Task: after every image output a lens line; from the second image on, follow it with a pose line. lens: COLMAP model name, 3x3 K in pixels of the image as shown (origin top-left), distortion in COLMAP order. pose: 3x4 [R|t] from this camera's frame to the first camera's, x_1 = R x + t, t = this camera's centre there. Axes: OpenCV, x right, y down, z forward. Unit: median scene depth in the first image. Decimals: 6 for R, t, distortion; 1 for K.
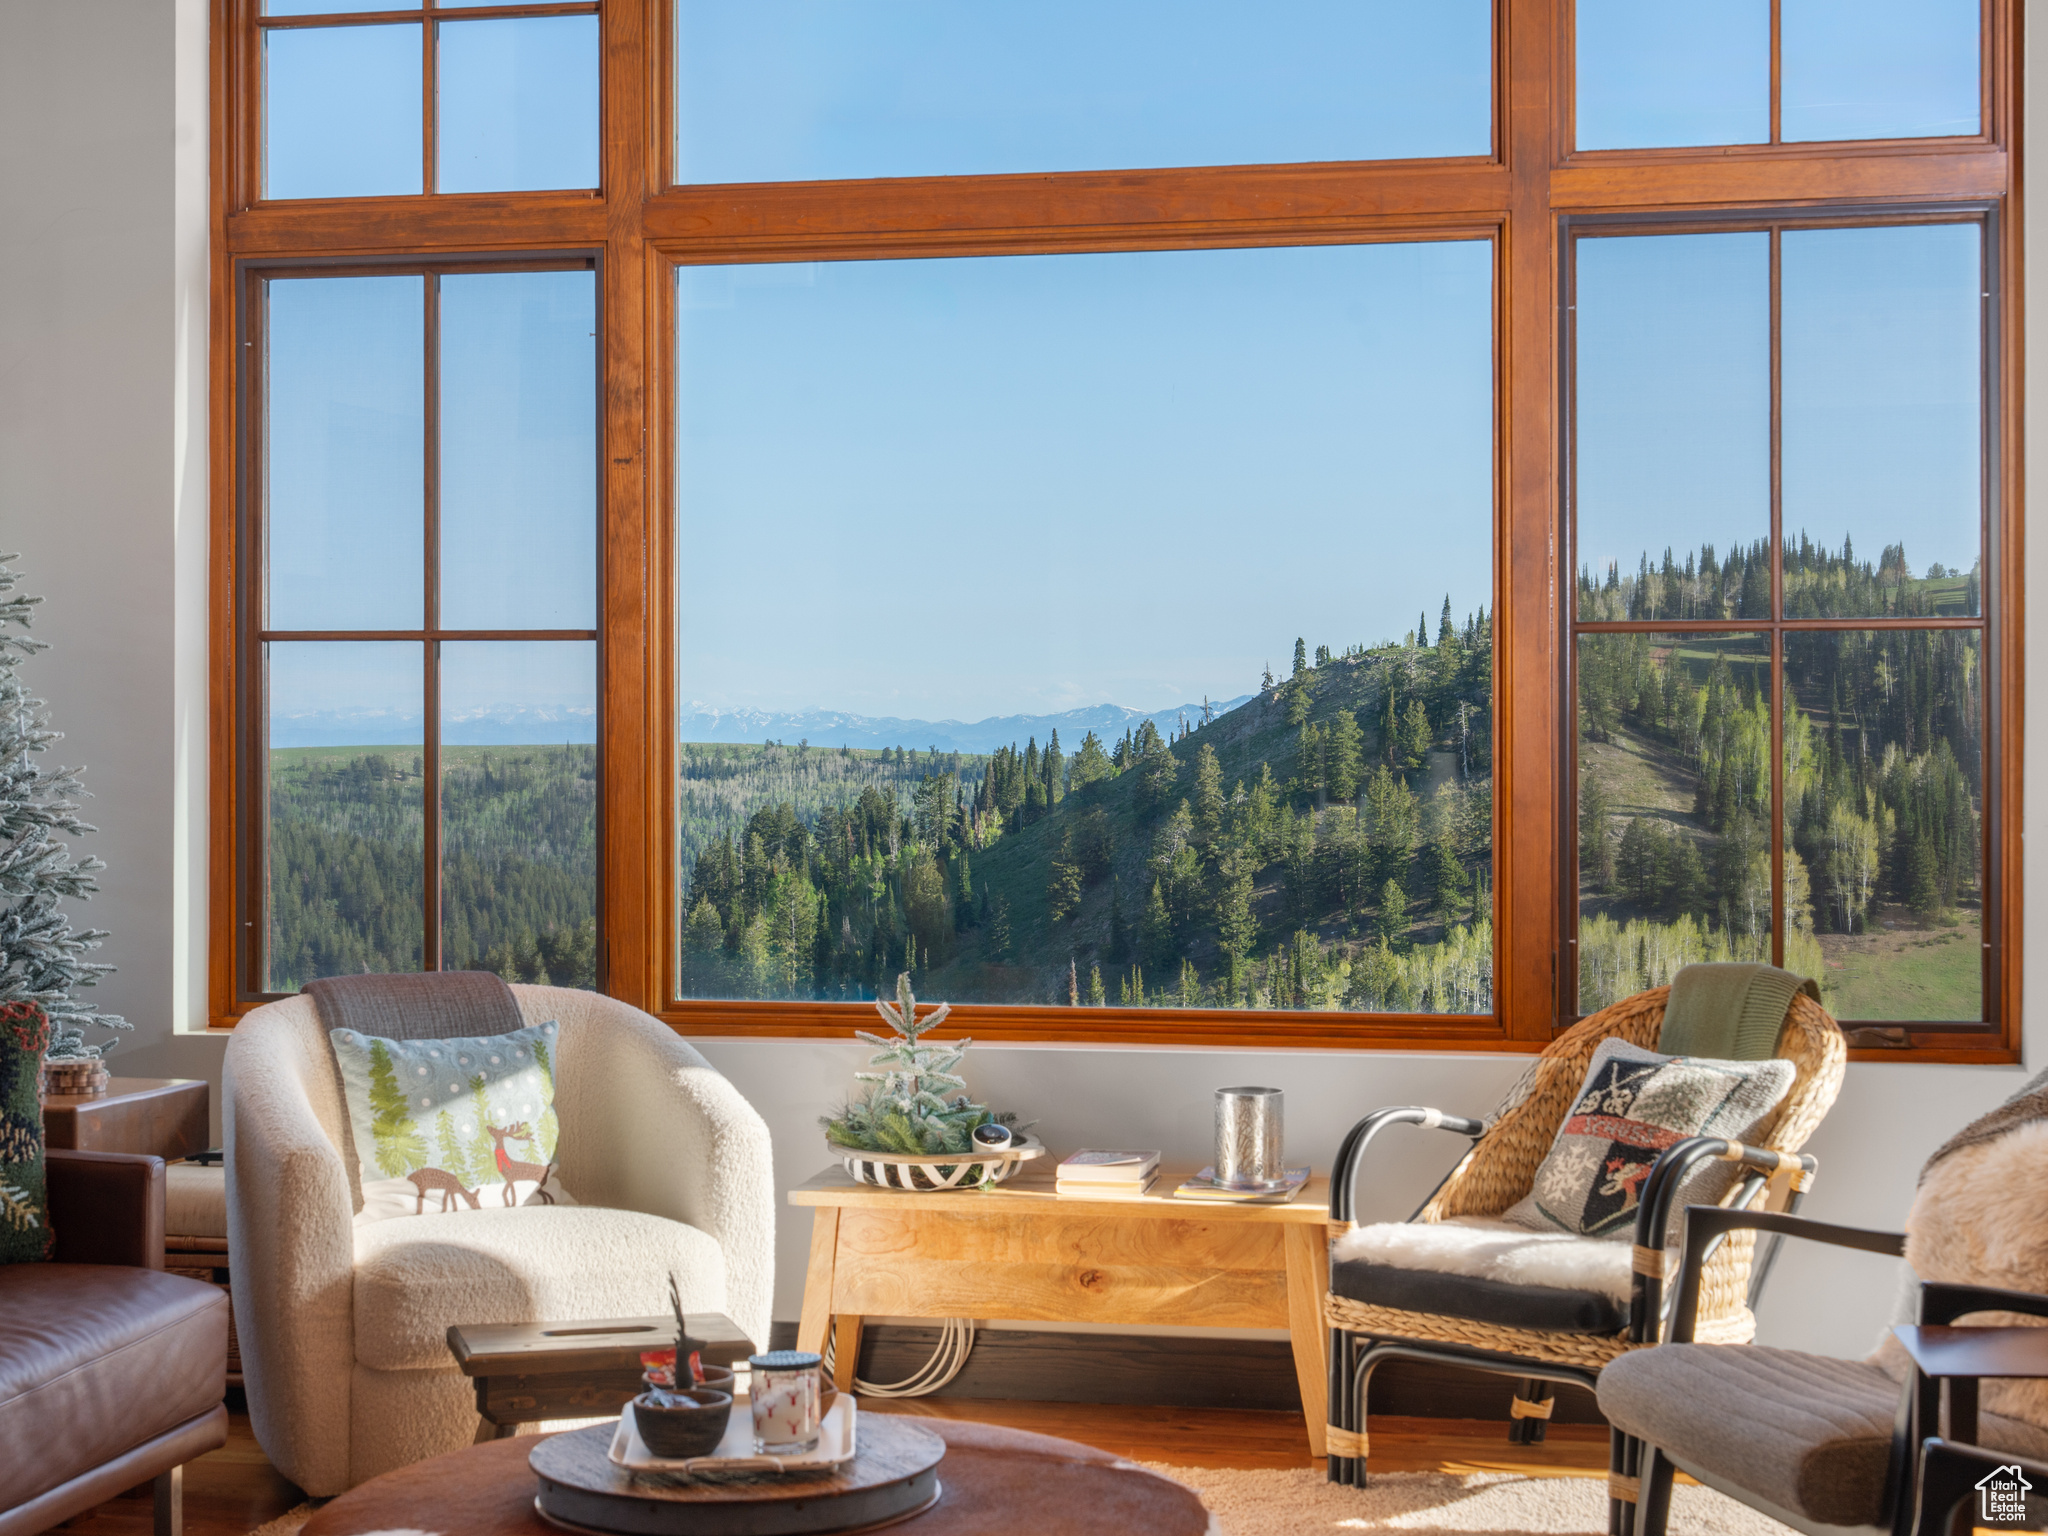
lens RADIAL K [[3359.3, 0, 1000.9], [0, 3359.3, 733.9], [0, 0, 1]] dist [0.011163, 0.000000]
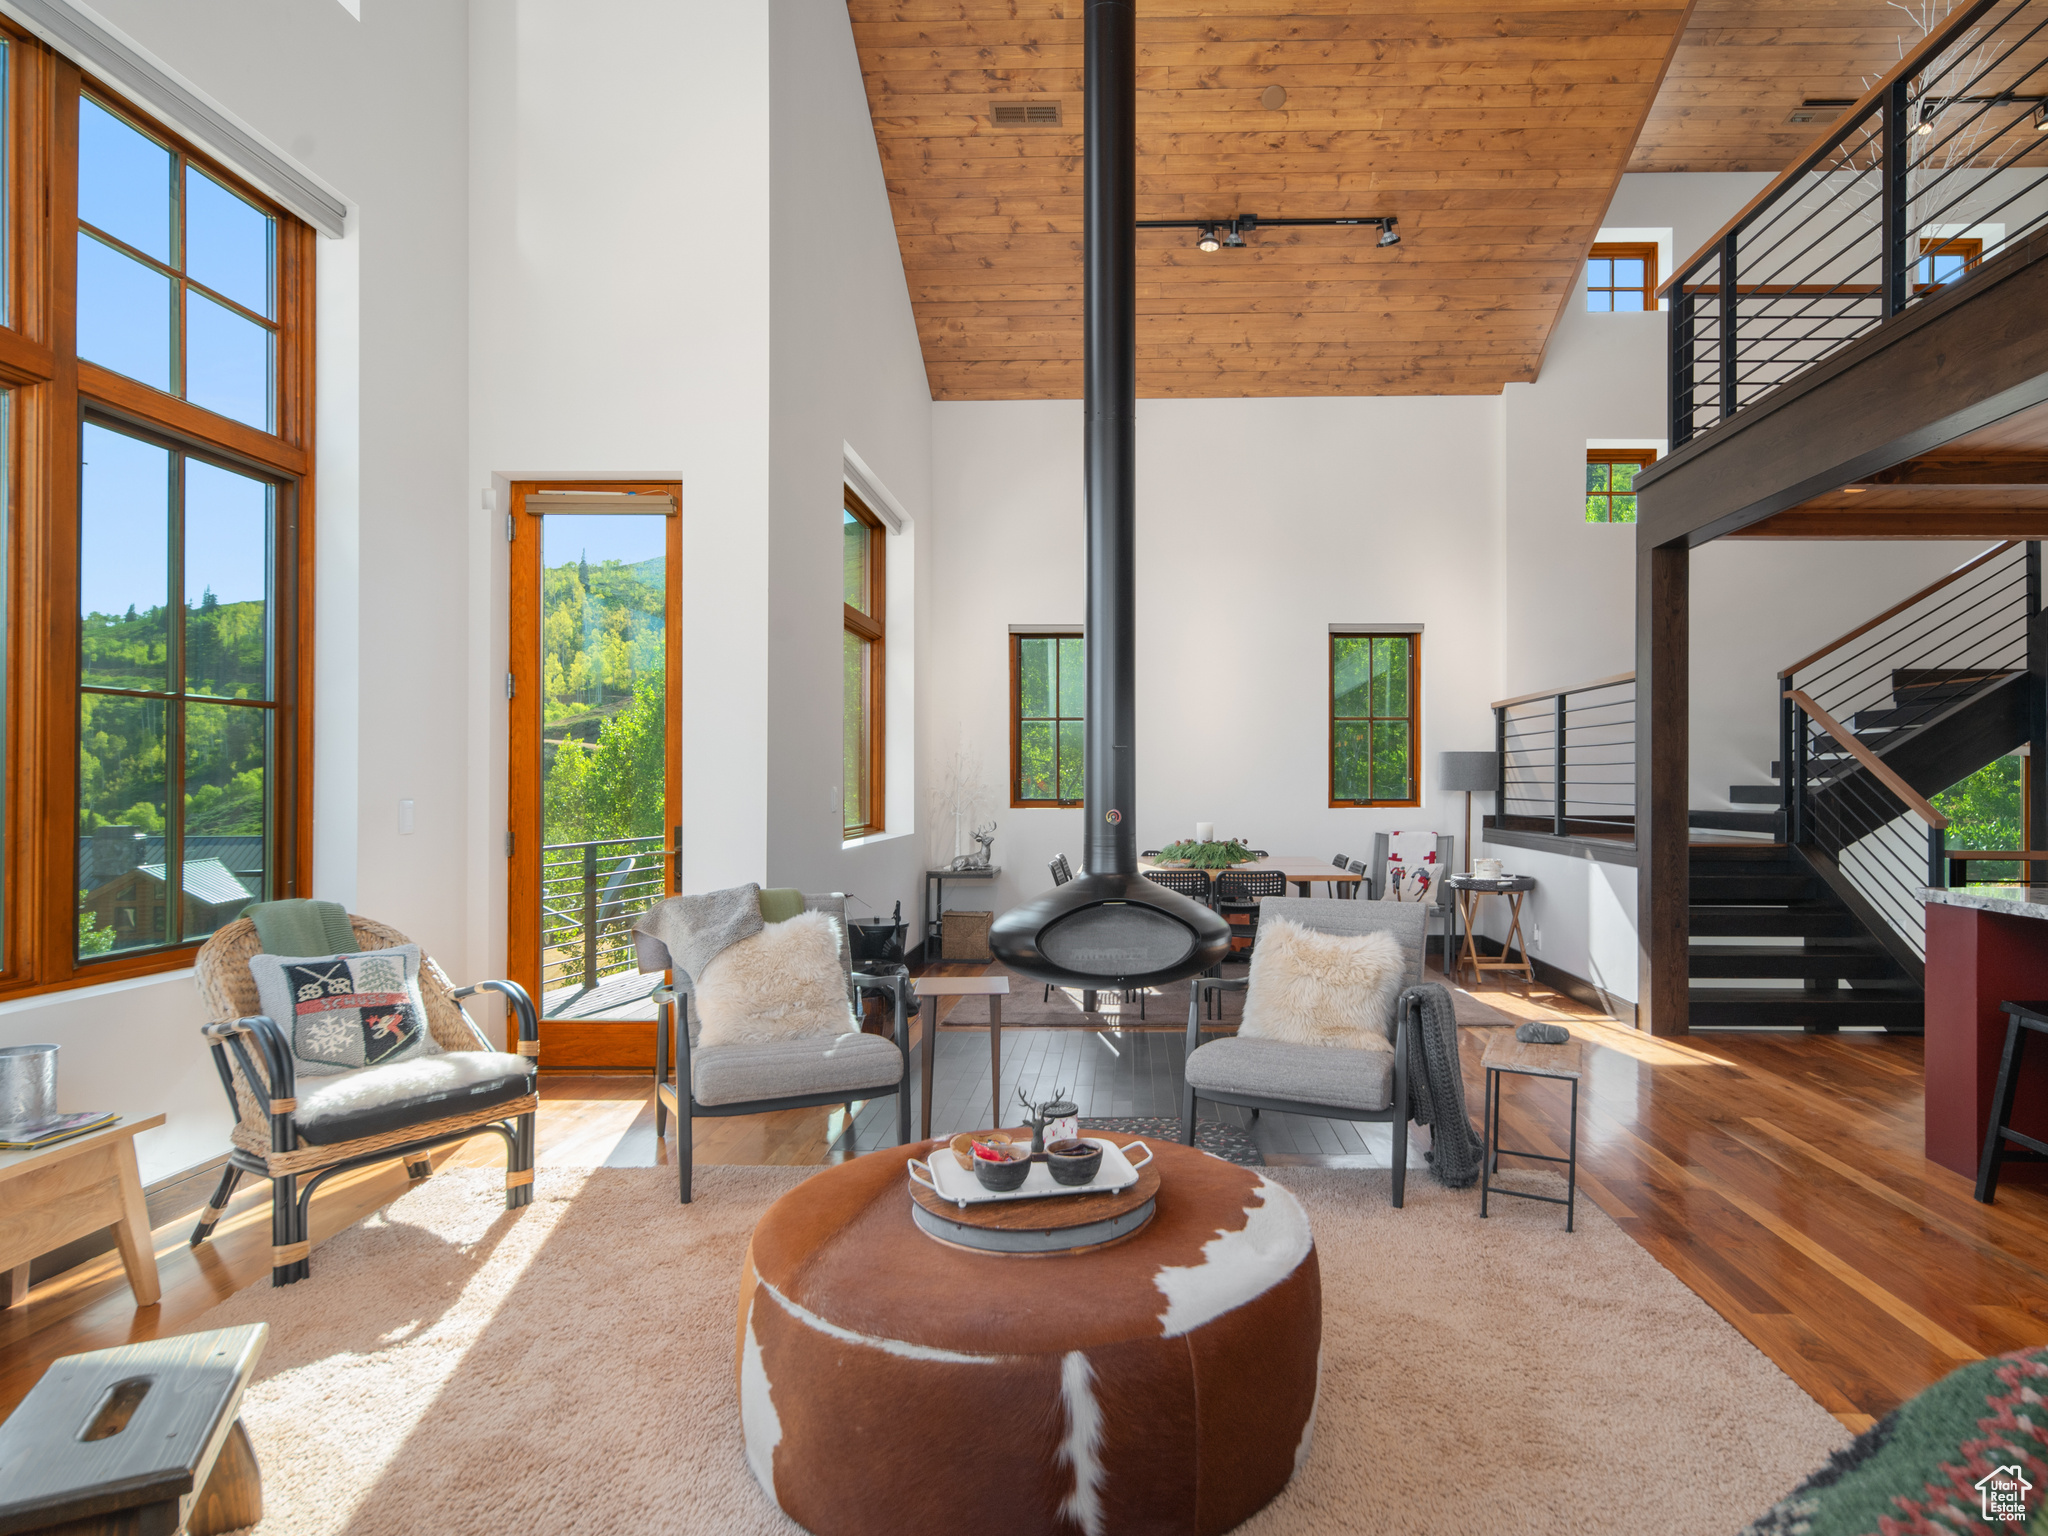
lens RADIAL K [[1139.5, 0, 1116.5], [0, 1139.5, 779.3], [0, 0, 1]] dist [0.008914, -0.002590]
pose [[-0.213906, 0.004164, 0.976845, -0.058009], [0.003367, 0.999988, -0.003525, 0.001544], [-0.976848, 0.002535, -0.213917, 0.097927]]
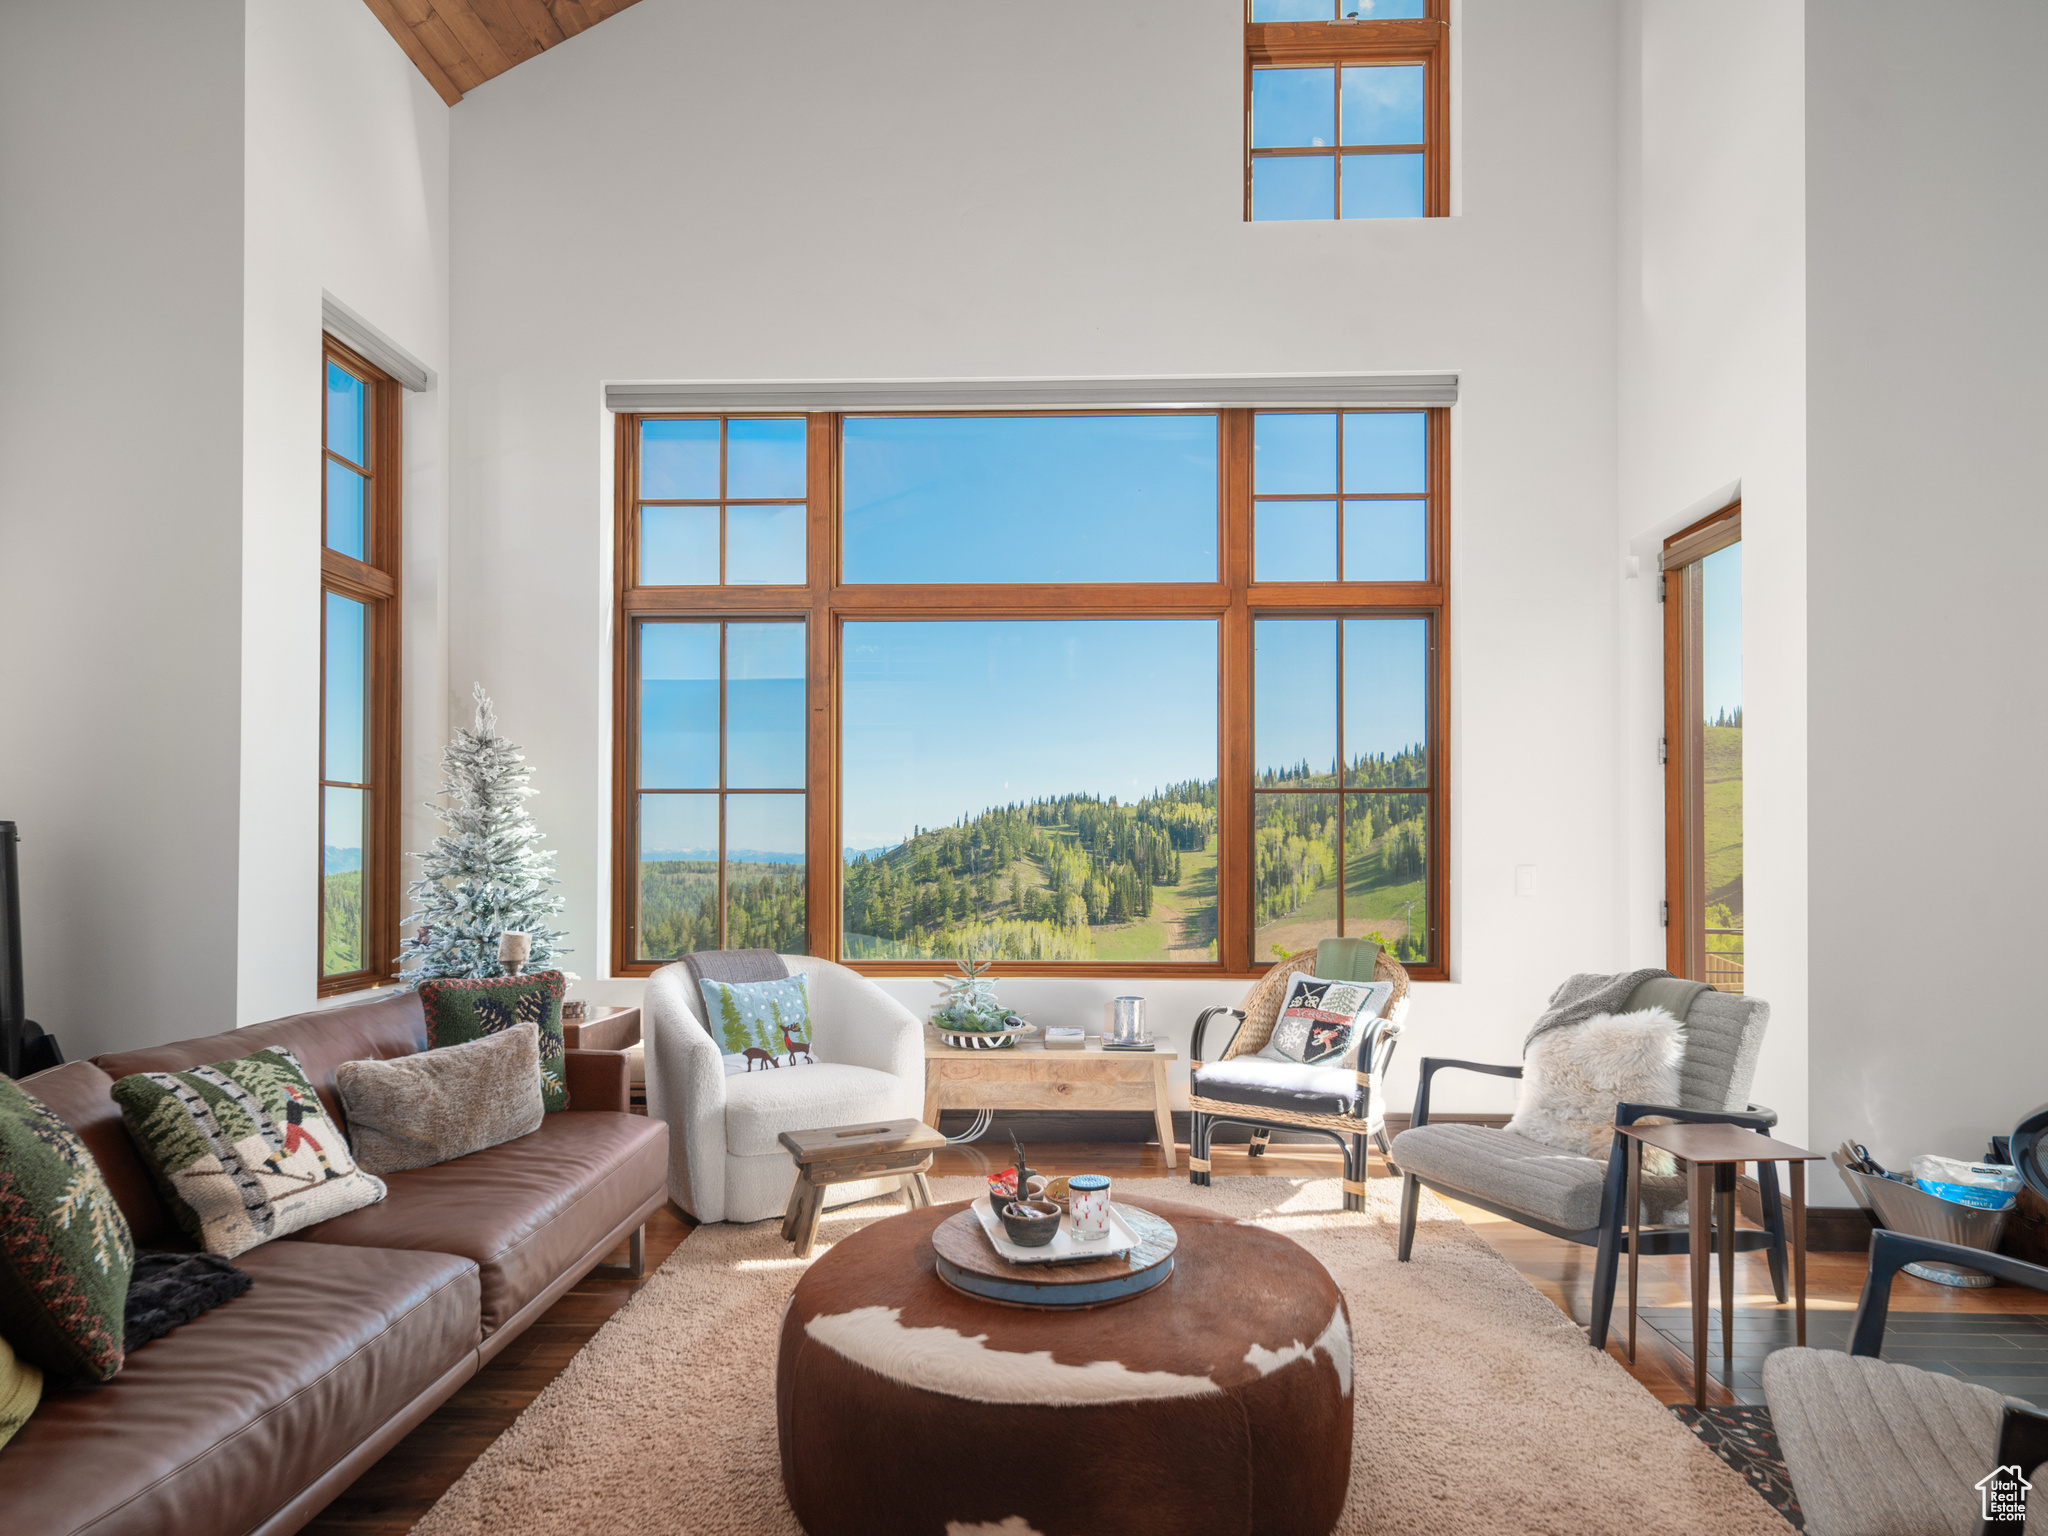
lens RADIAL K [[1139.5, 0, 1032.8], [0, 1139.5, 843.2], [0, 0, 1]] dist [0.008914, -0.002590]
pose [[0.981384, 0.003632, 0.192021, -0.018221], [-0.001114, 0.999912, -0.013224, 0.002081], [-0.192053, 0.012764, 0.981302, 0.039513]]
